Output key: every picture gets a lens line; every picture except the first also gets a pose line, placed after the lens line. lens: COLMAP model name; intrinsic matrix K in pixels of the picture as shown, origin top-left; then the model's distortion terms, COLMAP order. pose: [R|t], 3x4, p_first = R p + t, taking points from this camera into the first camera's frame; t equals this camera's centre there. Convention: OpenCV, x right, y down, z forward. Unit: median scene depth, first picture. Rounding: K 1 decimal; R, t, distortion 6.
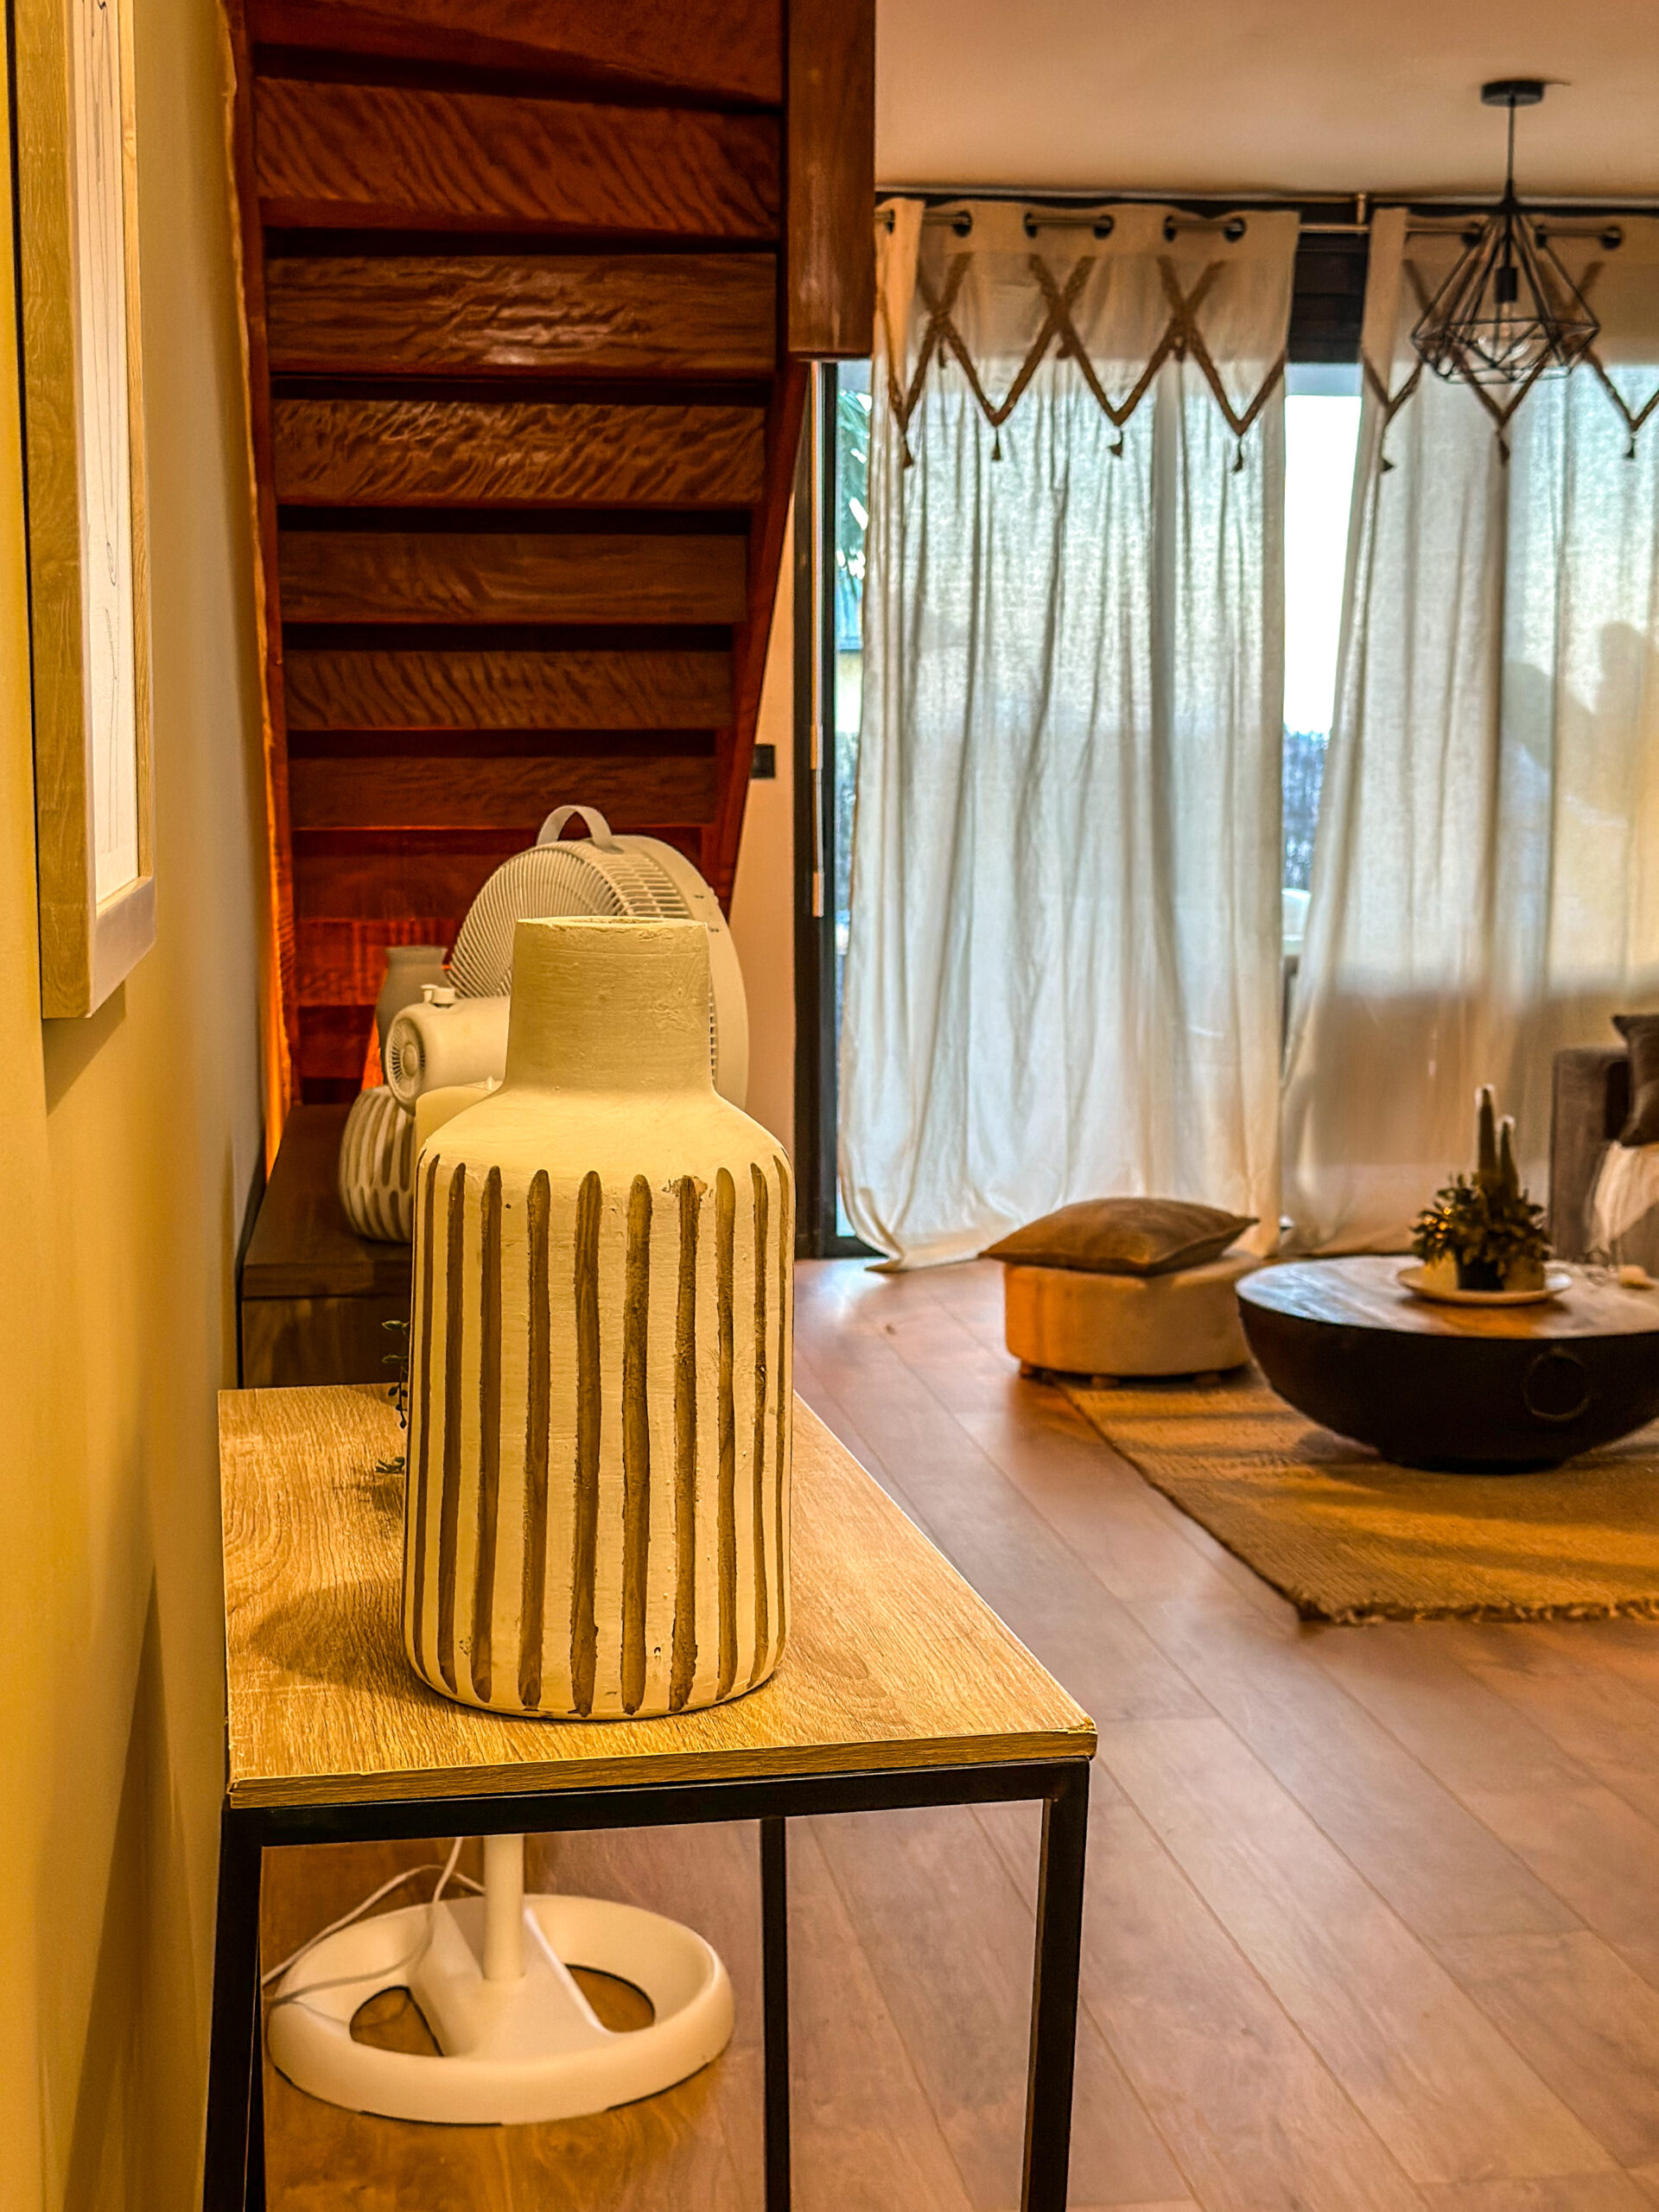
lens RADIAL K [[3102.6, 0, 833.5], [0, 3102.6, 1098.5], [0, 0, 1]] dist [0.152529, 0.000000]
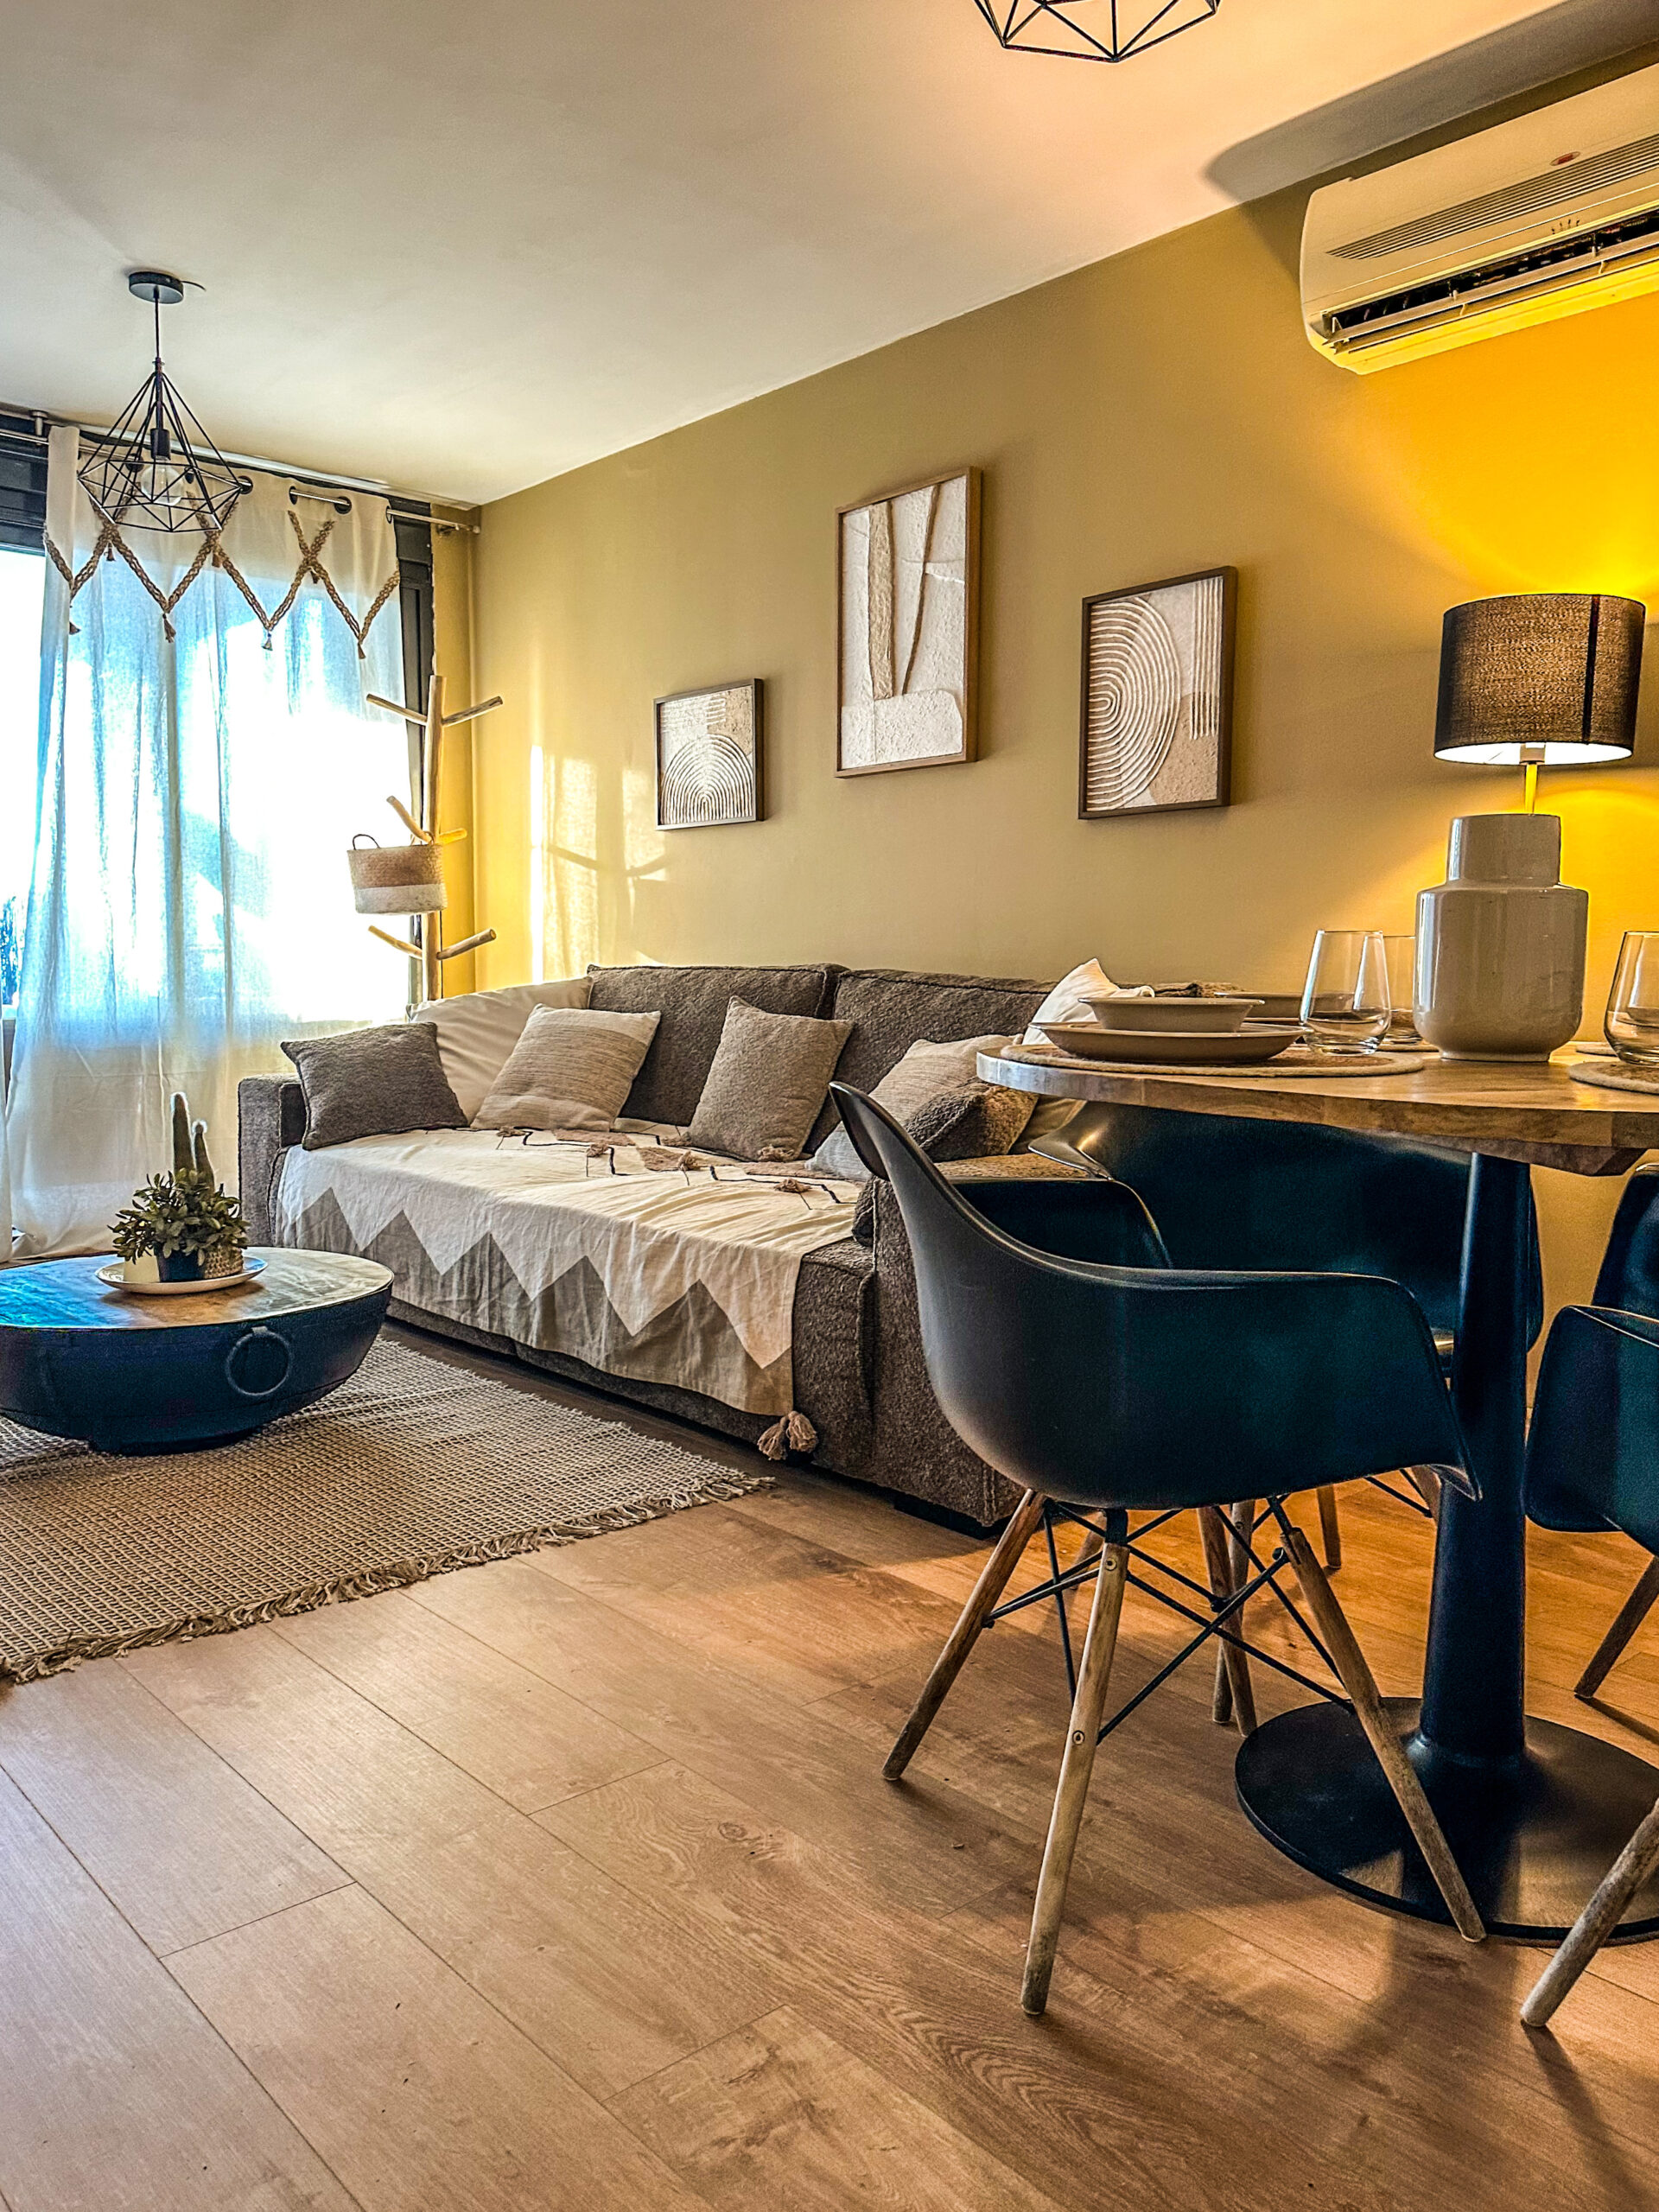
lens RADIAL K [[1575.1, 0, 842.6], [0, 1575.1, 1104.6], [0, 0, 1]] dist [0.054702, -0.083741]
pose [[0.826324, -0.037776, 0.561927, 0.080279], [0.053614, 0.998493, -0.011716, 0.017150], [-0.560638, 0.039808, 0.827104, 0.371419]]
